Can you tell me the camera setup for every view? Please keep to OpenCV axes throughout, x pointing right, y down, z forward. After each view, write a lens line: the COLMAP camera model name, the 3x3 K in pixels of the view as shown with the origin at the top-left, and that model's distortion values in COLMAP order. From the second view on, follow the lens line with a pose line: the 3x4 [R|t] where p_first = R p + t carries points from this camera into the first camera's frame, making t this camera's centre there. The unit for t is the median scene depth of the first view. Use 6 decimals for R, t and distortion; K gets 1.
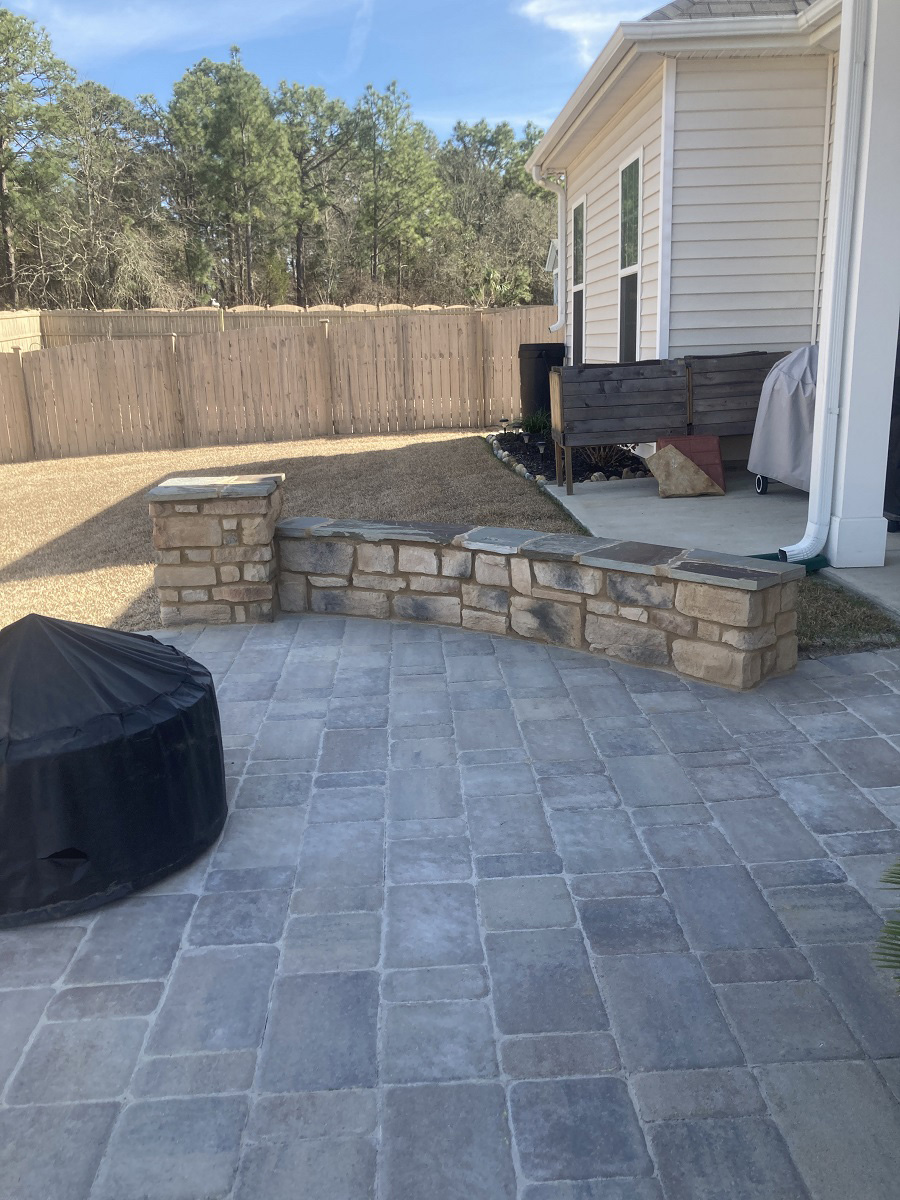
lens RADIAL K [[986.6, 0, 448.7], [0, 986.6, 598.3], [0, 0, 1]] dist [-0.006400, -0.006061]
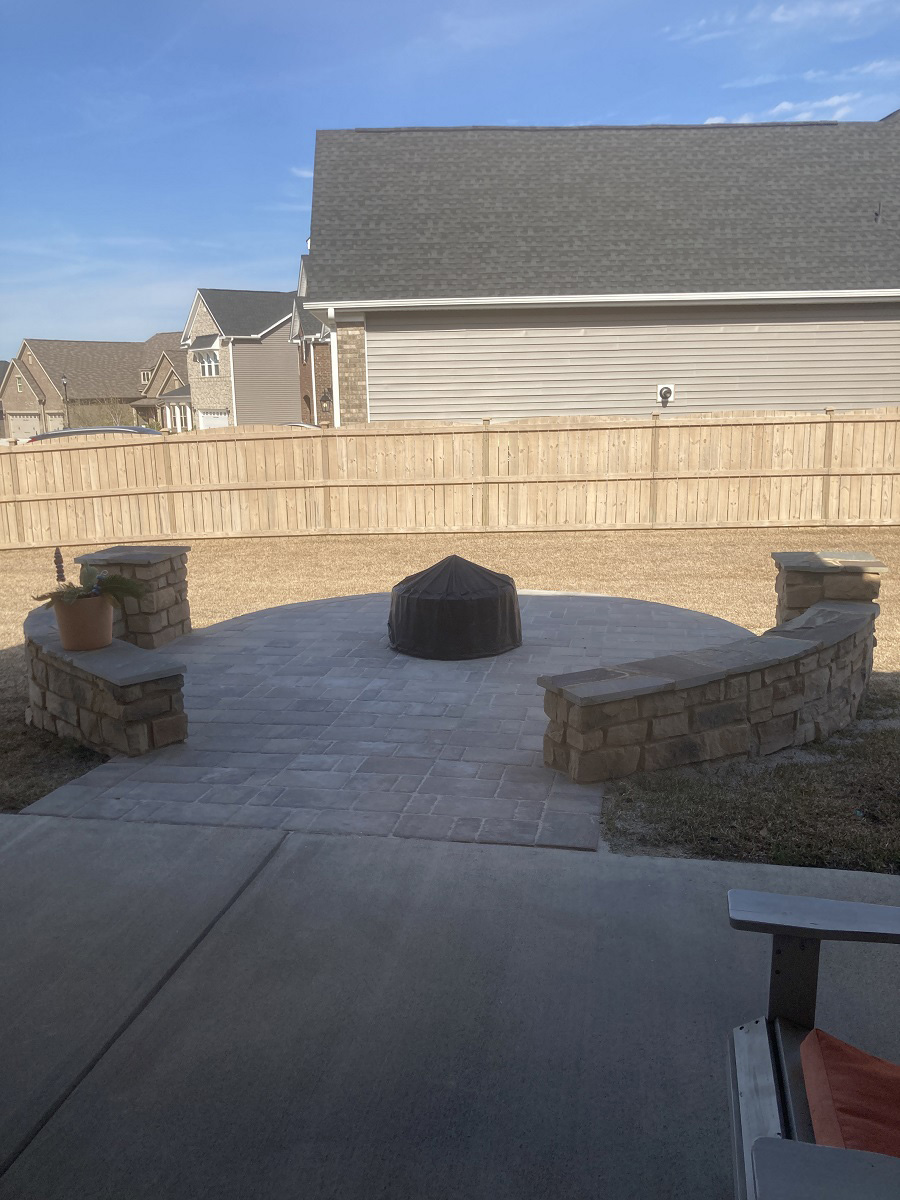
lens RADIAL K [[986.6, 0, 451.7], [0, 986.6, 603.0], [0, 0, 1]] dist [-0.006400, -0.006061]
pose [[-0.253180, 0.223850, -0.941165, 1.271333], [-0.222595, 0.933279, 0.281854, -0.367513], [0.941462, 0.280858, -0.186459, 0.925017]]
